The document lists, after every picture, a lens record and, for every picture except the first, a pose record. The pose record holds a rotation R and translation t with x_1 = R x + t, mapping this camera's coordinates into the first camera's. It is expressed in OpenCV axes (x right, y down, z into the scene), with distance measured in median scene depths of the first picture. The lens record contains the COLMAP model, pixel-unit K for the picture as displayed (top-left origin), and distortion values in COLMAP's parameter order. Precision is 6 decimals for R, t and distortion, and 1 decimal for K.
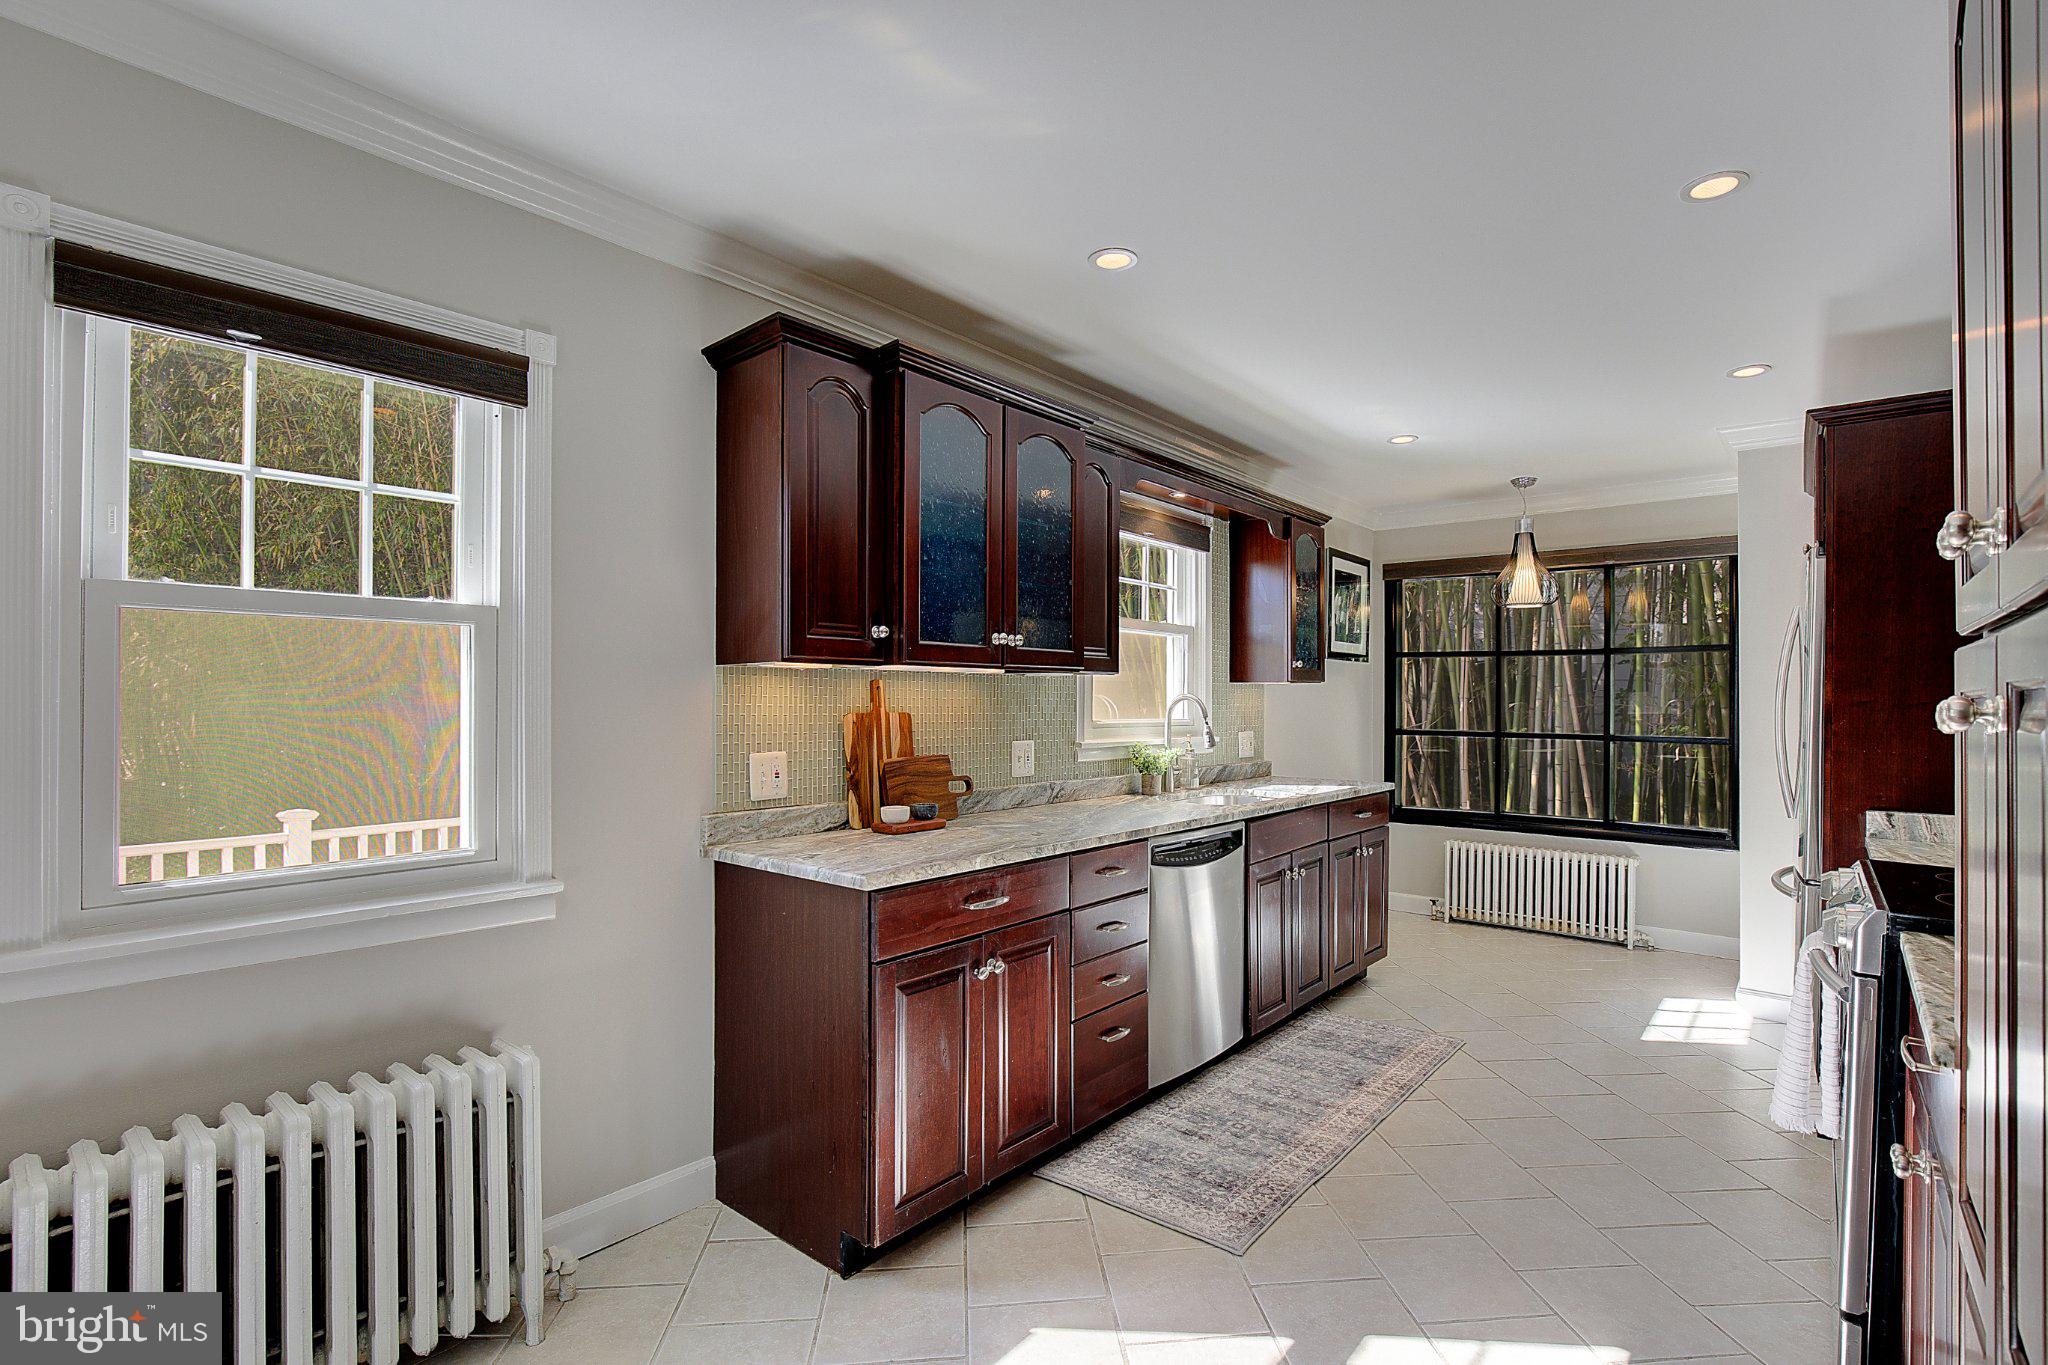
lens RADIAL K [[952.0, 0, 1033.6], [0, 952.0, 695.2], [0, 0, 1]] dist [0.000708, 0.001040]
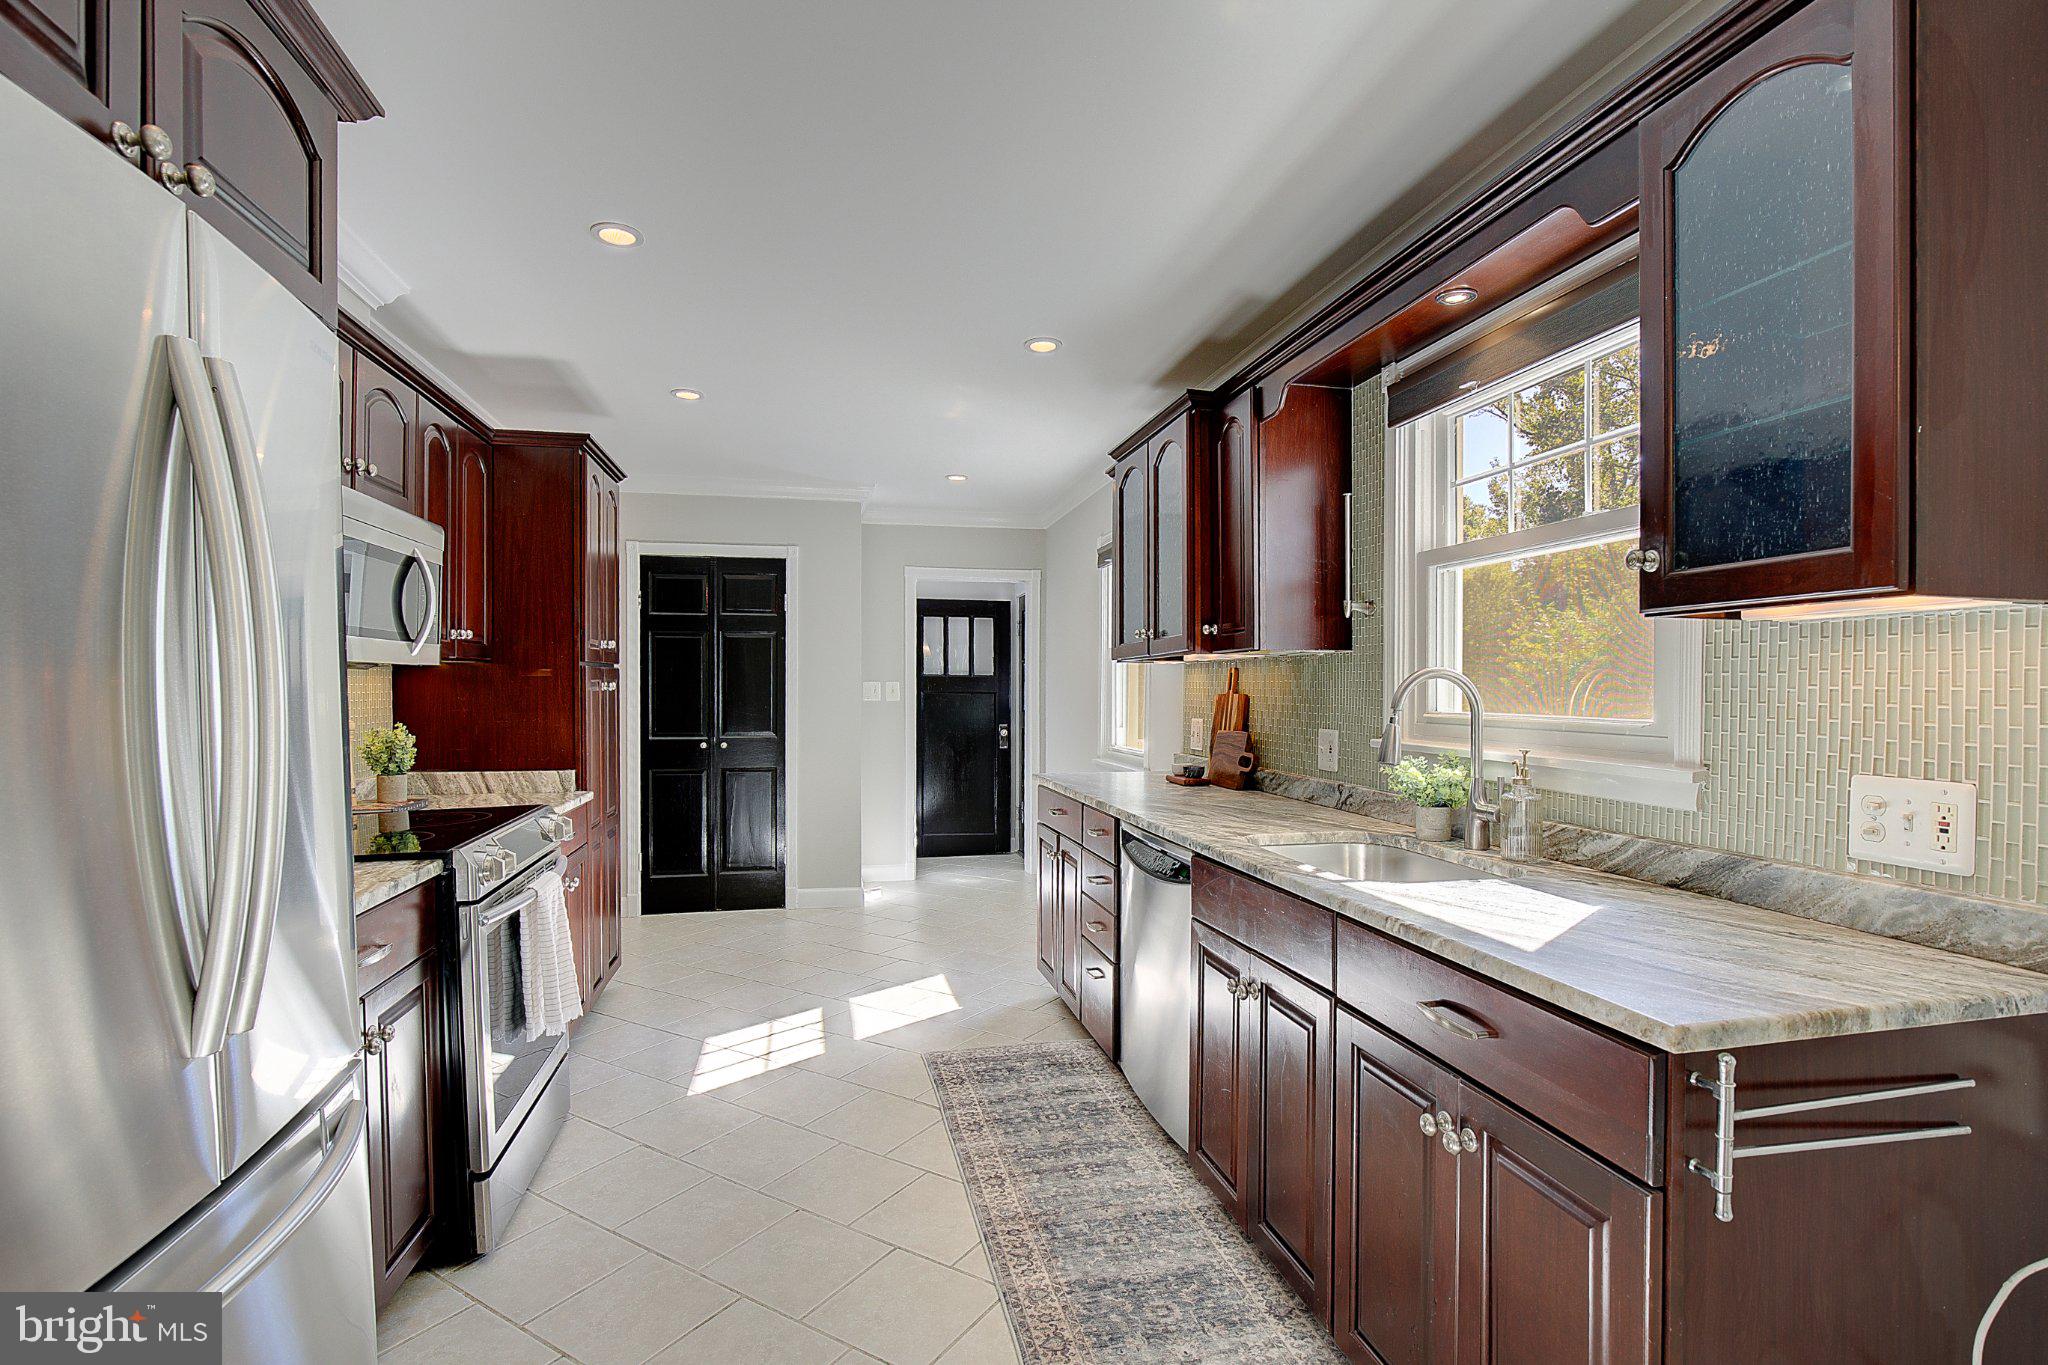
lens RADIAL K [[952.0, 0, 1028.9], [0, 952.0, 690.1], [0, 0, 1]] dist [0.000708, 0.001040]
pose [[-0.598608, -0.003683, -0.801034, 0.893084], [-0.004603, 0.999989, -0.001158, 0.016265], [0.801029, 0.002994, -0.598618, 1.381231]]
